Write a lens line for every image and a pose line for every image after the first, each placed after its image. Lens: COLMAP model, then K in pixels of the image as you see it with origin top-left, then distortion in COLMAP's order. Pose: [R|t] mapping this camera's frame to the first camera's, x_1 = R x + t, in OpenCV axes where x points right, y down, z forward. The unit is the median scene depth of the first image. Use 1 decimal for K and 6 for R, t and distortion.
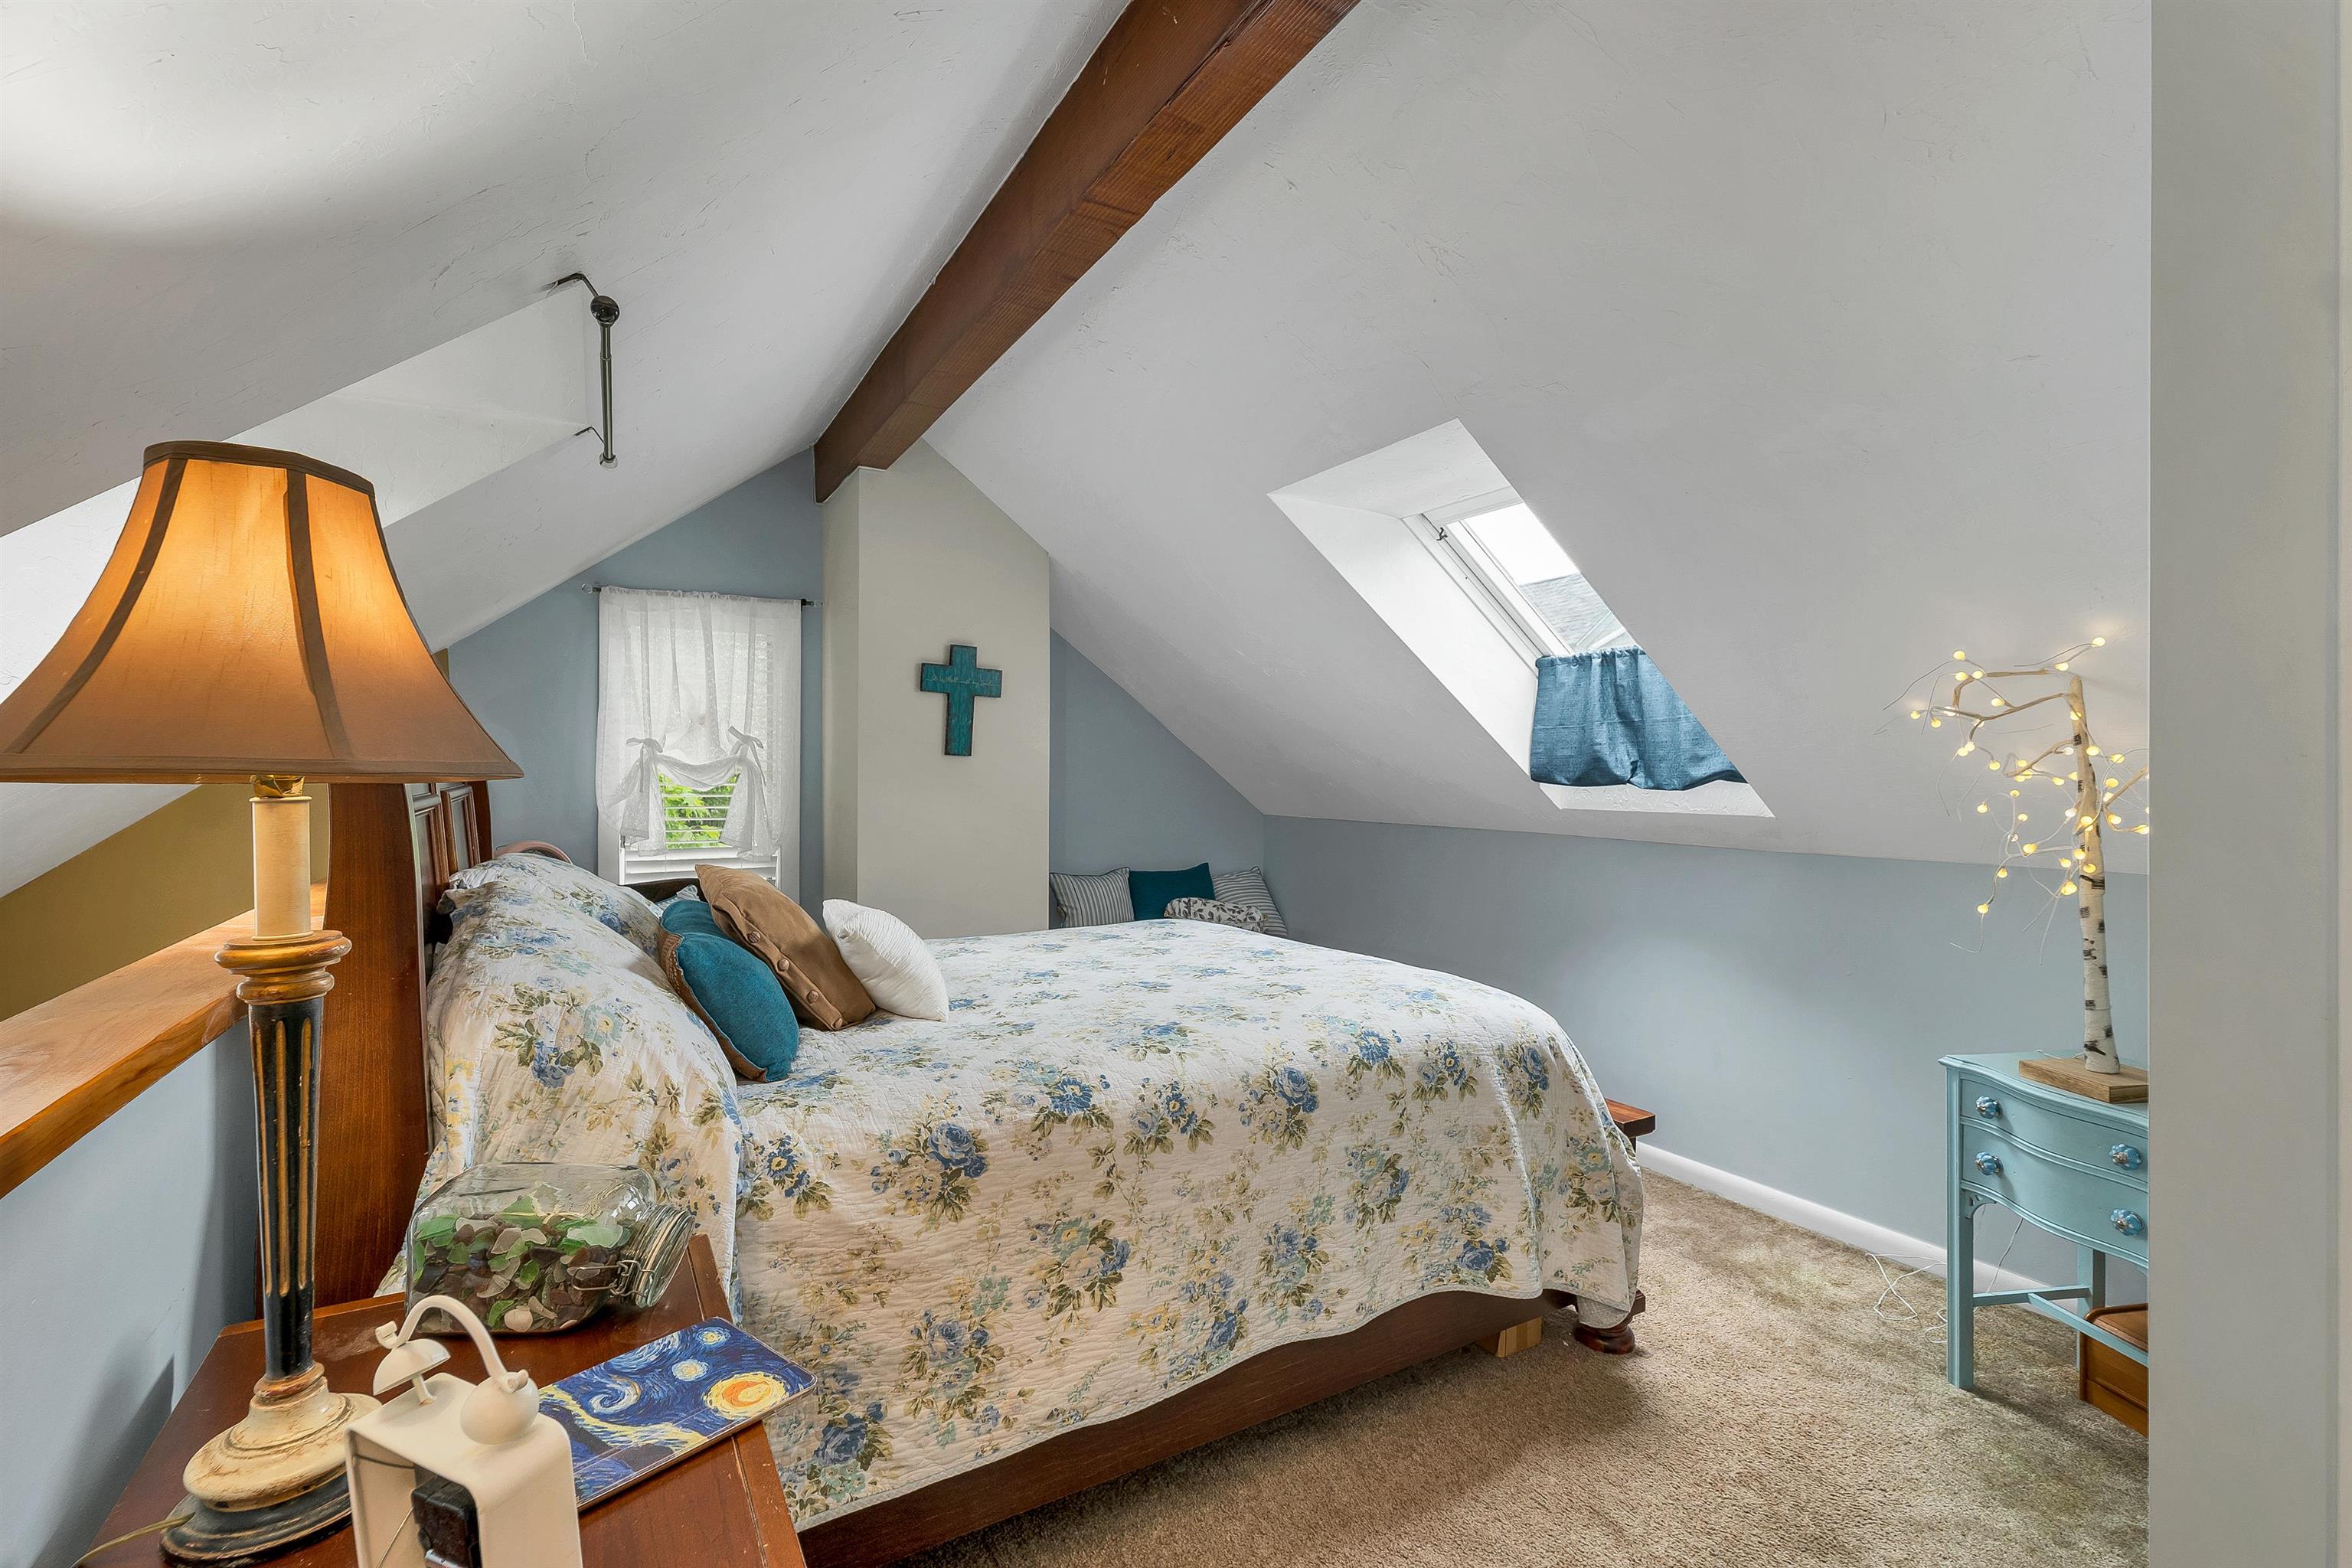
lens RADIAL K [[1045.0, 0, 1160.2], [0, 1045.0, 787.9], [0, 0, 1]] dist [0.001044, 0.000226]
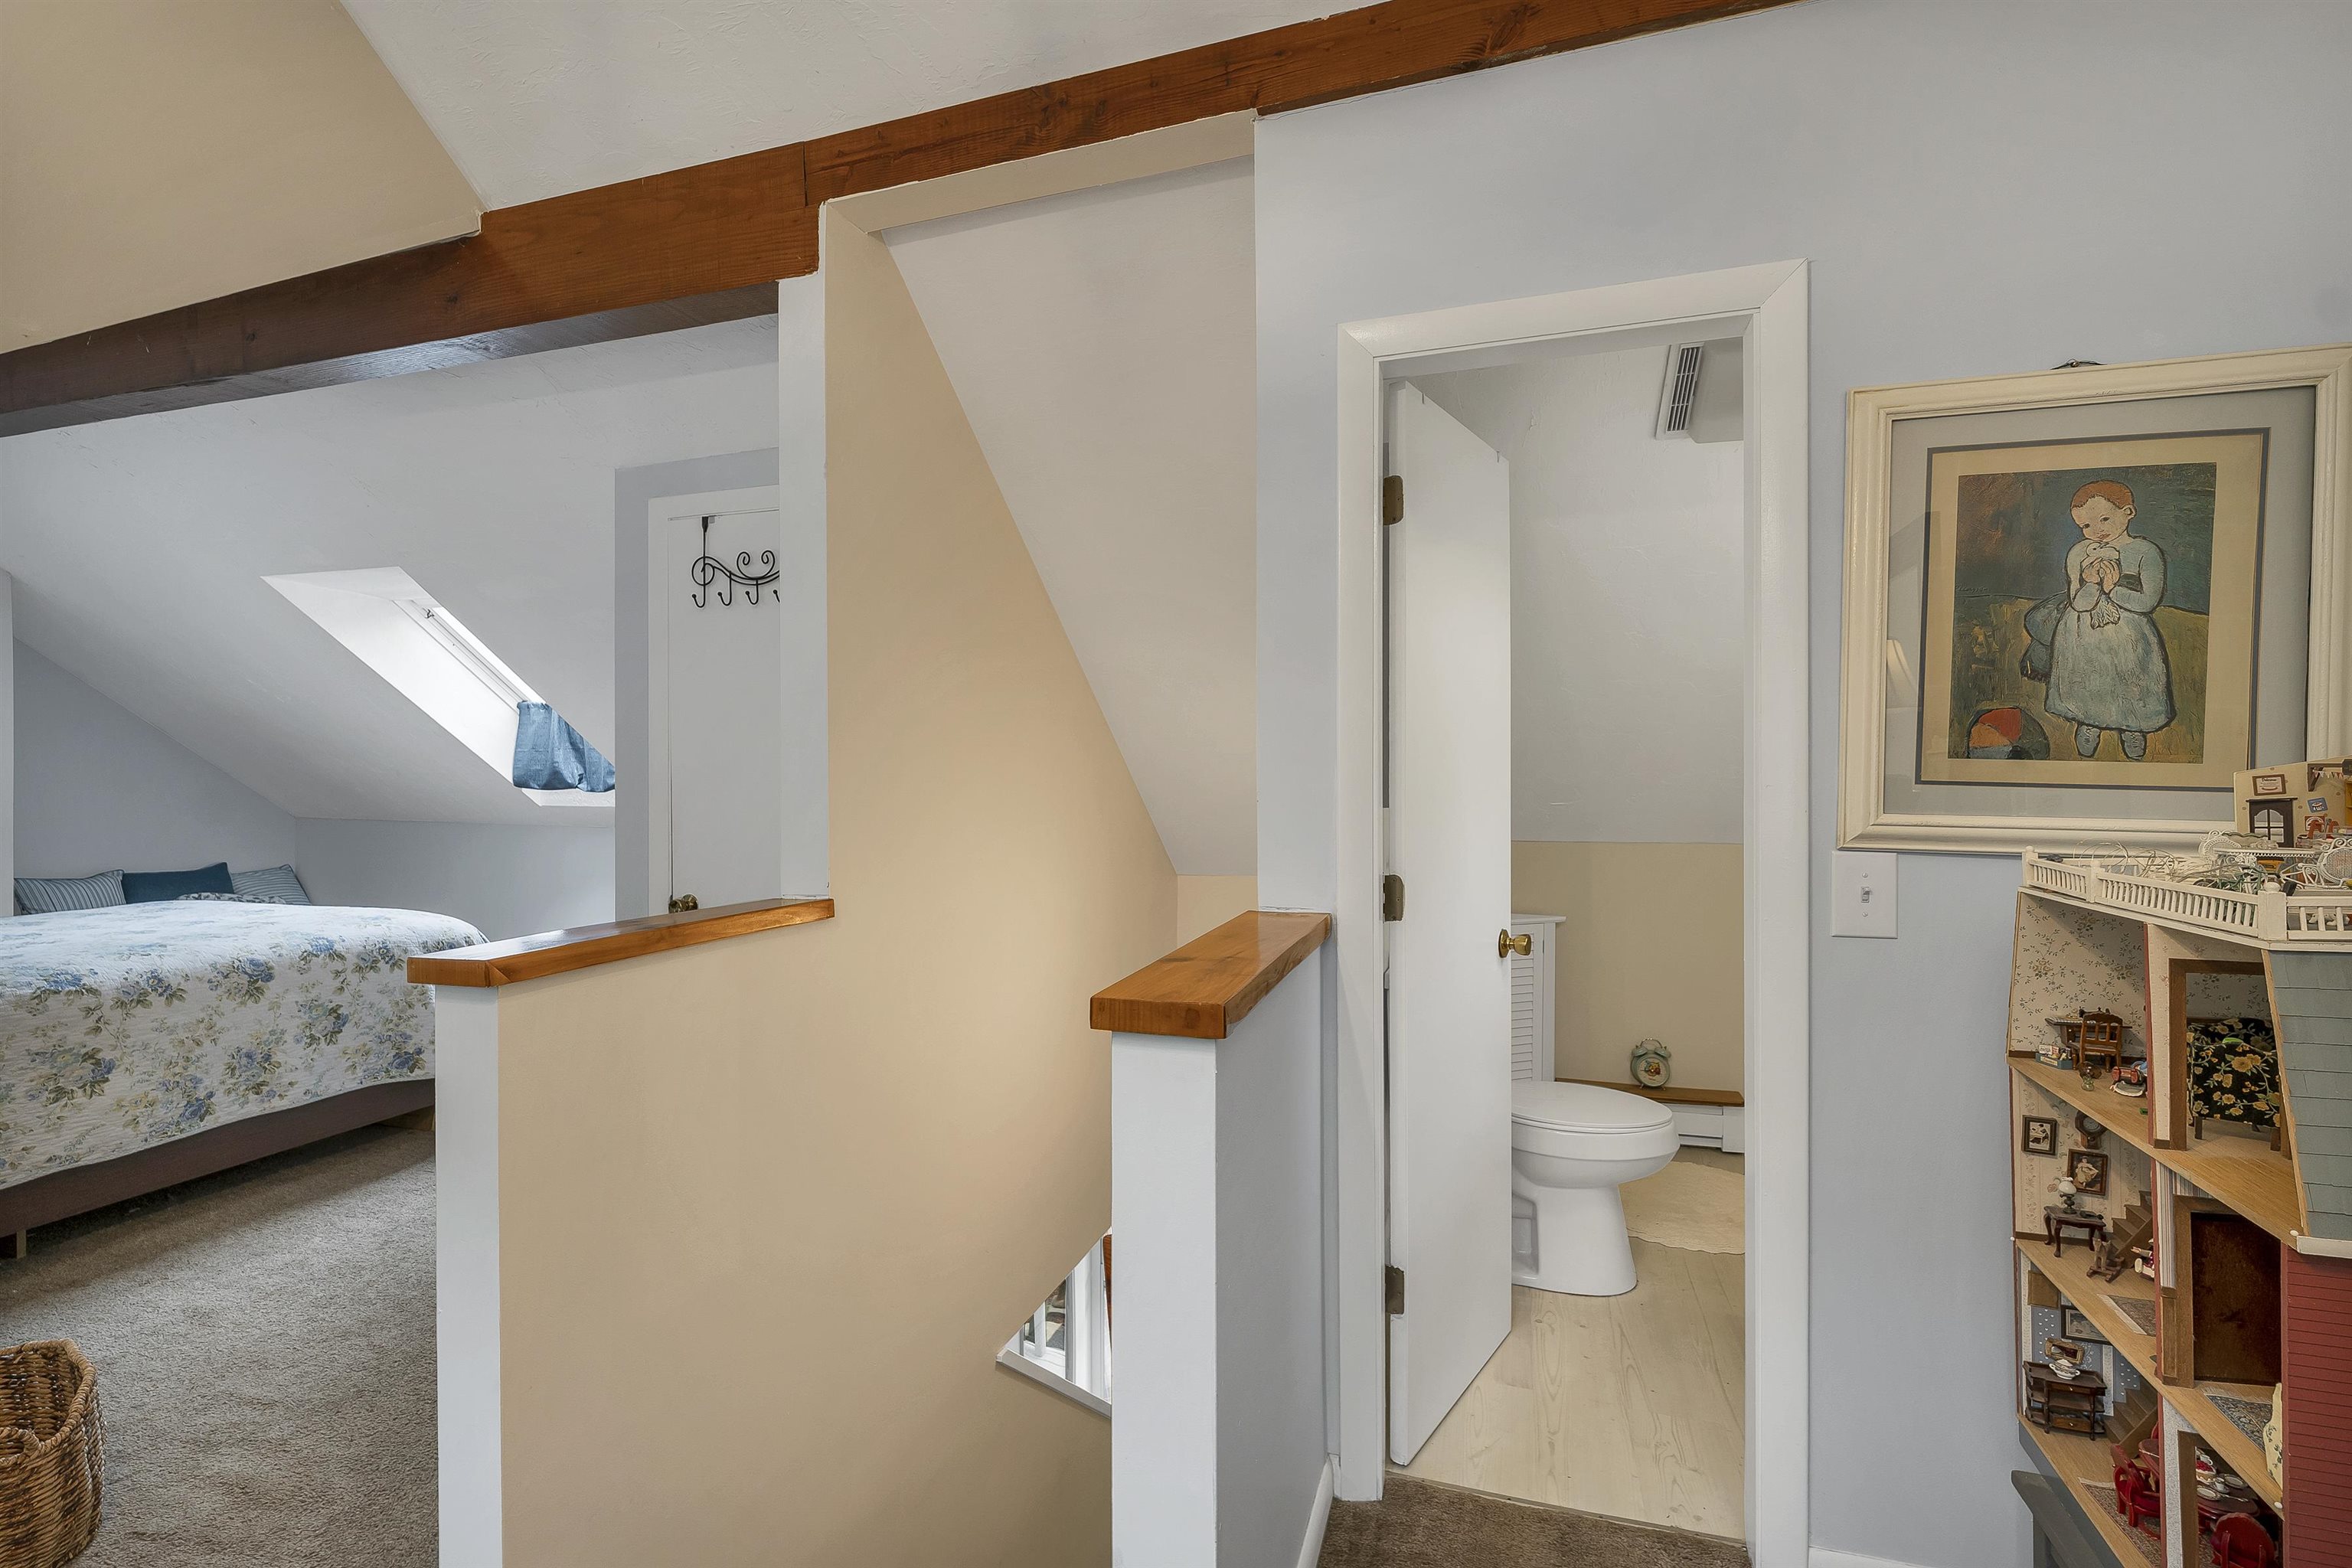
lens RADIAL K [[1031.6, 0, 1167.0], [0, 1031.6, 788.6], [0, 0, 1]] dist [0.003231, -0.000889]
pose [[0.727710, -0.004495, 0.685870, 0.056415], [0.005898, 0.999983, 0.000296, 0.002221], [-0.685859, 0.003829, 0.727724, -1.236805]]
